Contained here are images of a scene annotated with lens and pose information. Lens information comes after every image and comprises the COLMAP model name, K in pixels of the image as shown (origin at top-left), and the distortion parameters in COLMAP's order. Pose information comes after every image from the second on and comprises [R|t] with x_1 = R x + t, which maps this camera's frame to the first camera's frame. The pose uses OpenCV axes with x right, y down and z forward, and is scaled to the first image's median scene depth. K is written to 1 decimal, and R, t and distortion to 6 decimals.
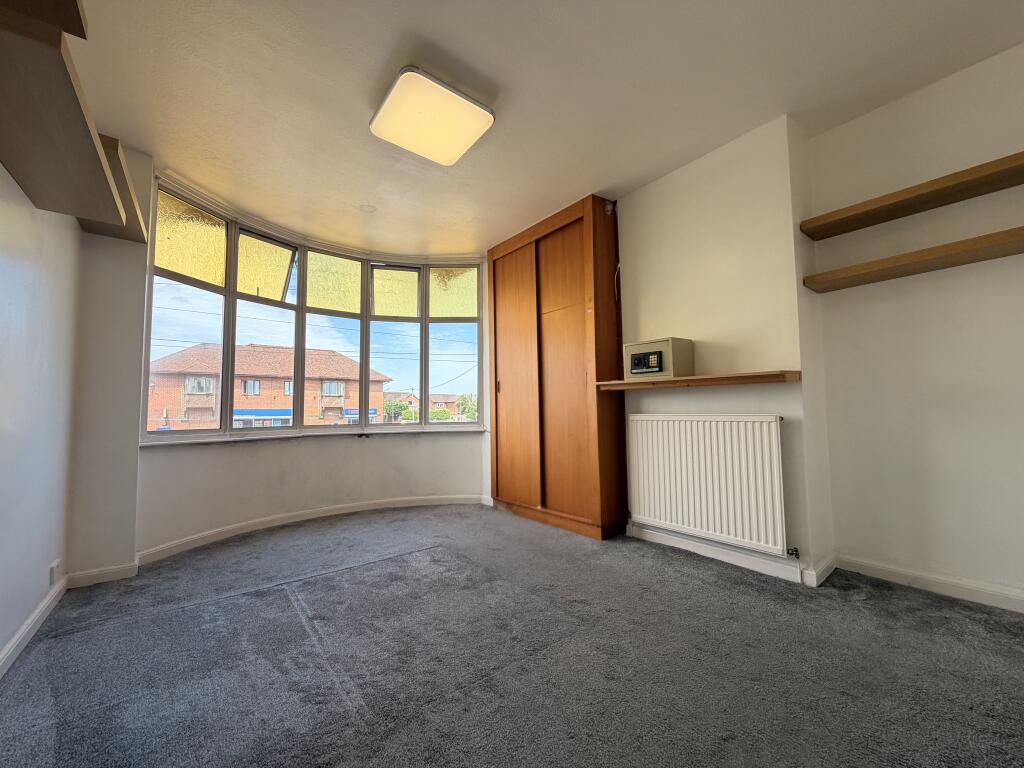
lens RADIAL K [[411.6, 0, 512.8], [0, 411.6, 384.9], [0, 0, 1]] dist [0.000490, -0.000258]
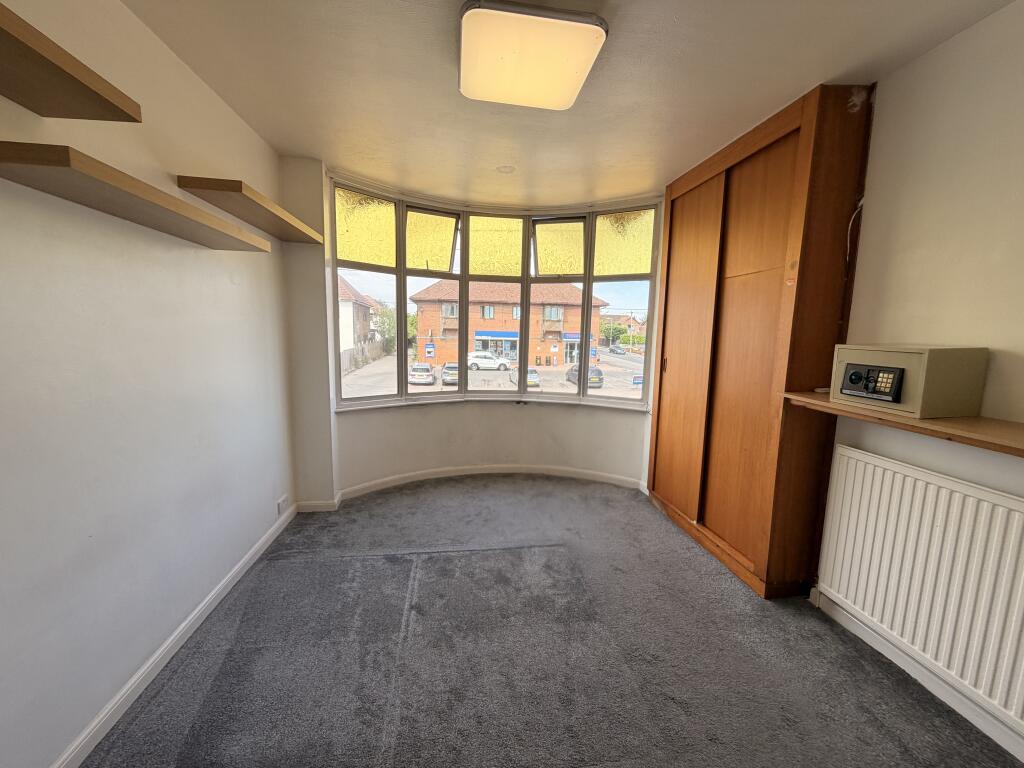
lens RADIAL K [[411.6, 0, 511.0], [0, 411.6, 385.1], [0, 0, 1]] dist [0.000490, -0.000258]
pose [[0.862970, 0.098634, -0.495535, 0.147164], [-0.001797, 0.981353, 0.192205, -0.148764], [0.505253, -0.164977, 0.847055, 0.185842]]
